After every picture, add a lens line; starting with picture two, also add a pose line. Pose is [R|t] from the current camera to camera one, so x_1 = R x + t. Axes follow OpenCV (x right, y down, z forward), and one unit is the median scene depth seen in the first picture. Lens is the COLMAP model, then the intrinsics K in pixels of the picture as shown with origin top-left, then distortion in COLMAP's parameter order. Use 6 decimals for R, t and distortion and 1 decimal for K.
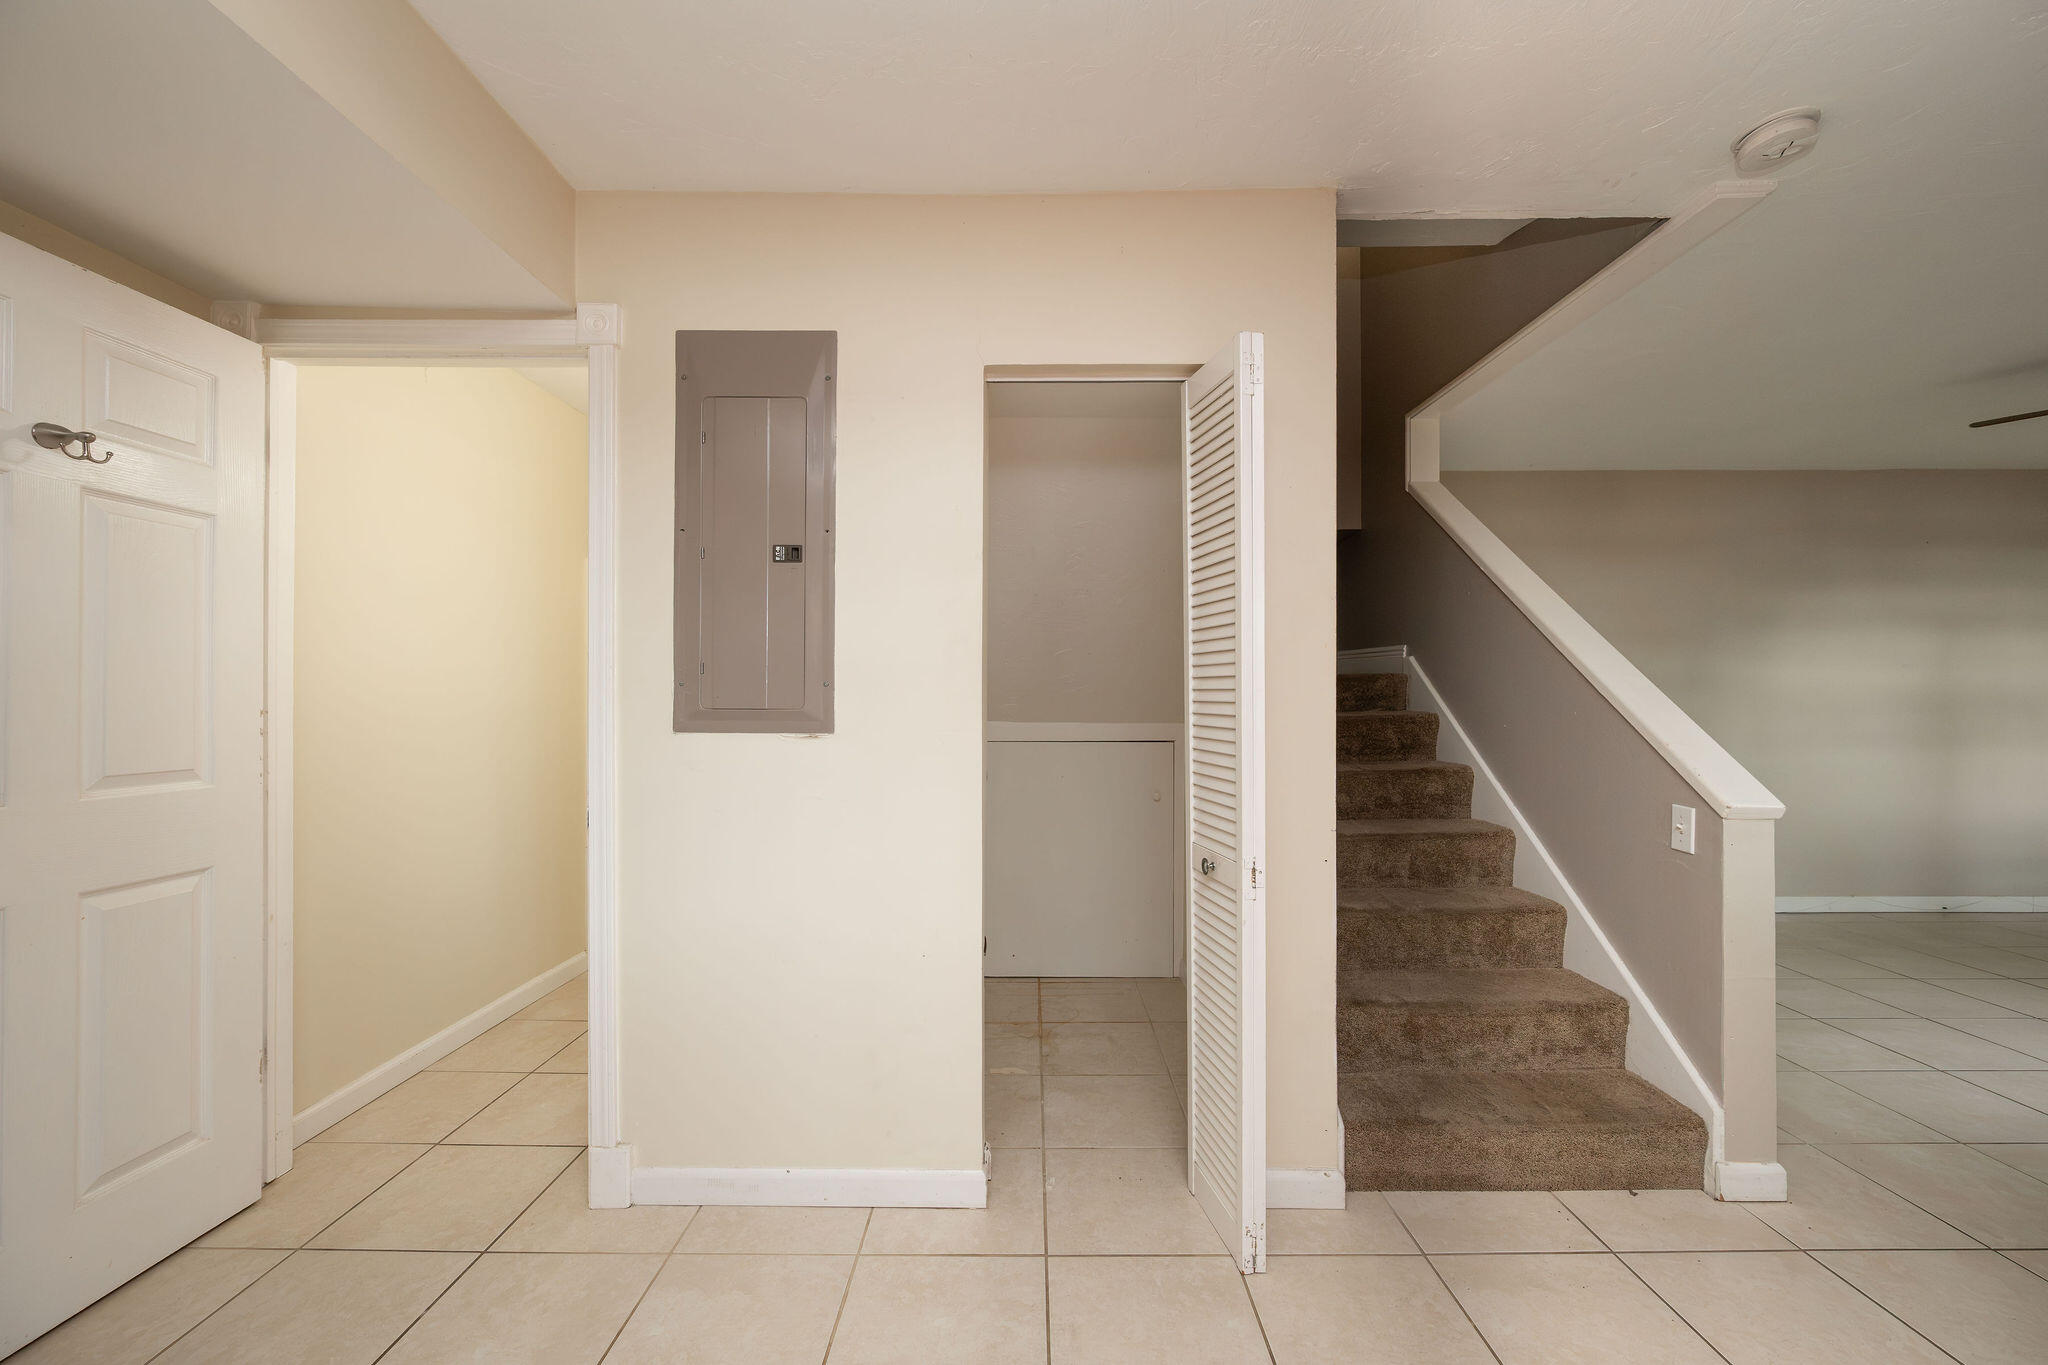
lens RADIAL K [[829.6, 0, 1026.2], [0, 829.6, 690.1], [0, 0, 1]] dist [-0.001127, 0.000013]
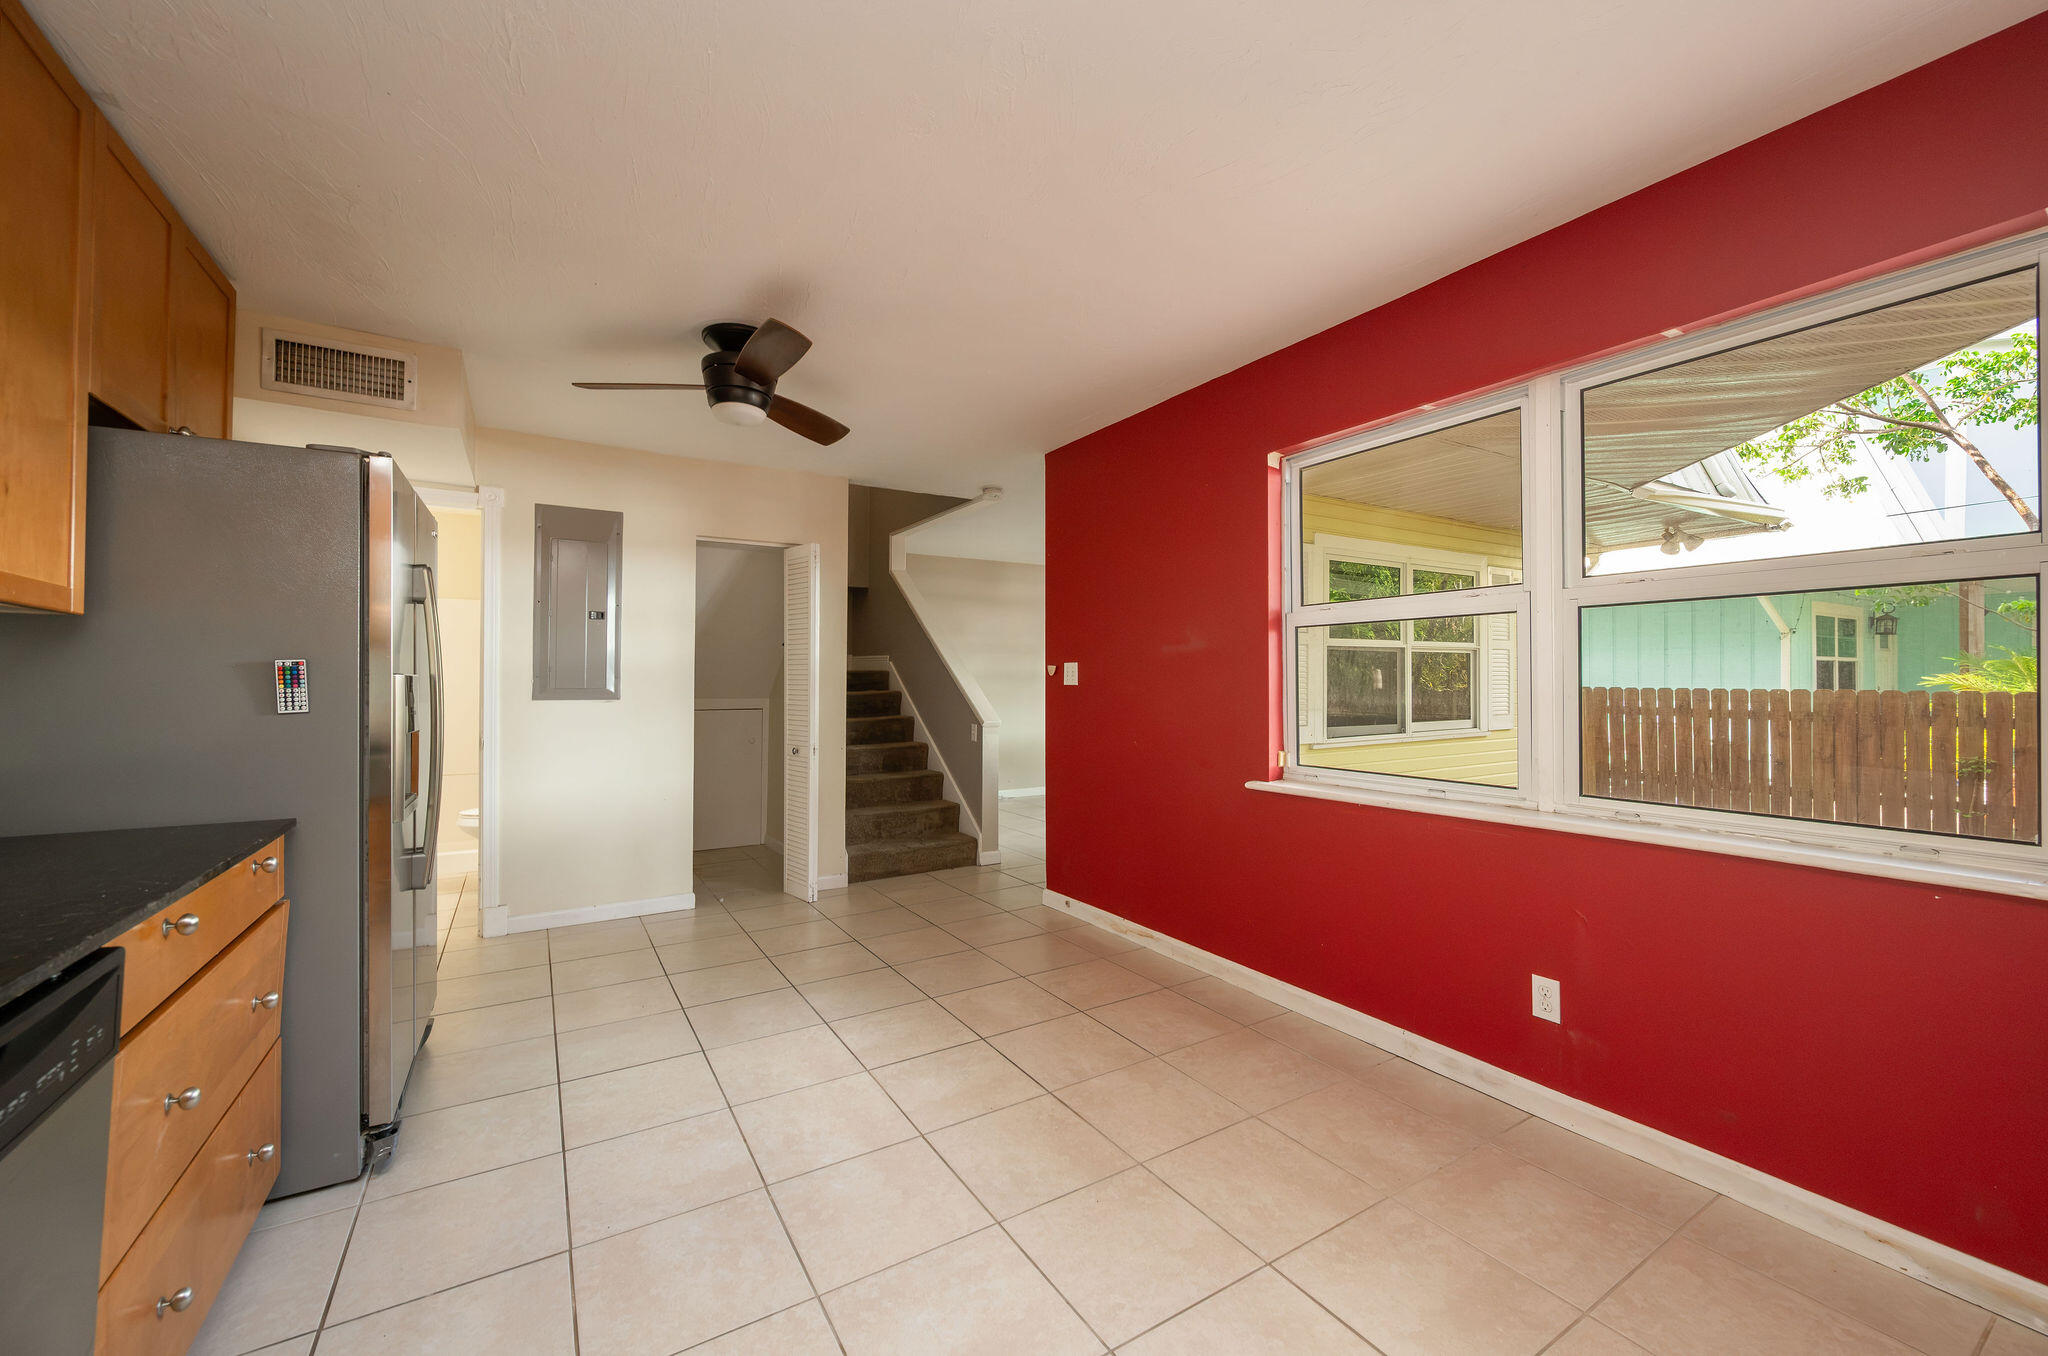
lens RADIAL K [[806.9, 0, 1026.2], [0, 806.9, 684.4], [0, 0, 1]] dist [-0.000930, 0.000217]
pose [[0.841796, -0.002201, 0.539791, -0.466695], [-0.001110, 0.999983, 0.005808, -0.000130], [-0.539794, -0.005488, 0.841779, -1.298865]]
